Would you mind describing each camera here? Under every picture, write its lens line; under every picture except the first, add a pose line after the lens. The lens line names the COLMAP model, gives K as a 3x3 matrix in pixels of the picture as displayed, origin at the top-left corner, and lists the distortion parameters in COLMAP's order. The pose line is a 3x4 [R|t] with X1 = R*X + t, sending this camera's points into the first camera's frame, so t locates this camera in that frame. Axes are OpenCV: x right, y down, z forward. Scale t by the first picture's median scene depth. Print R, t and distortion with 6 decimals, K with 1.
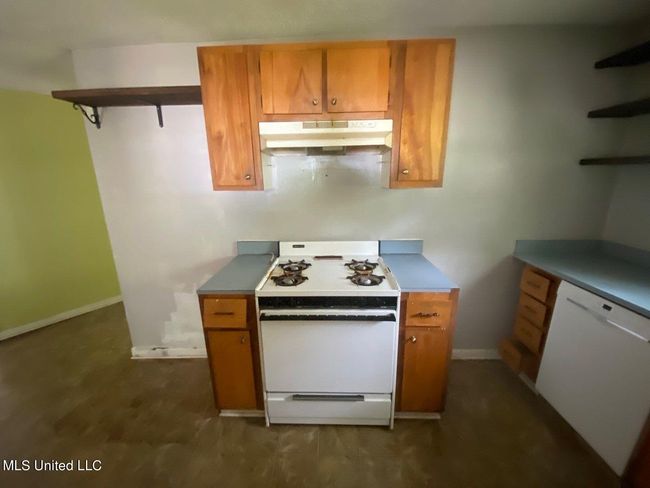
lens RADIAL K [[263.2, 0, 325.3], [0, 263.2, 245.2], [0, 0, 1]] dist [0.002649, -0.000262]
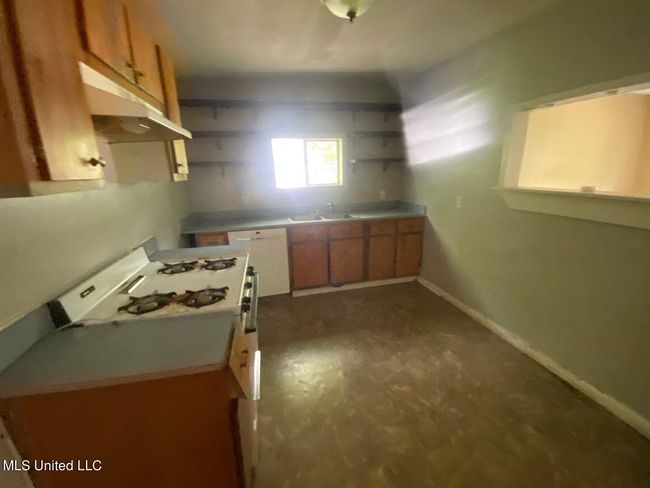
lens RADIAL K [[263.2, 0, 325.1], [0, 263.2, 242.2], [0, 0, 1]] dist [0.002649, -0.000262]
pose [[-0.256580, -0.234969, 0.937527, -0.806111], [0.258734, 0.917900, 0.300860, -0.143603], [-0.931248, 0.319765, -0.174720, 0.644681]]
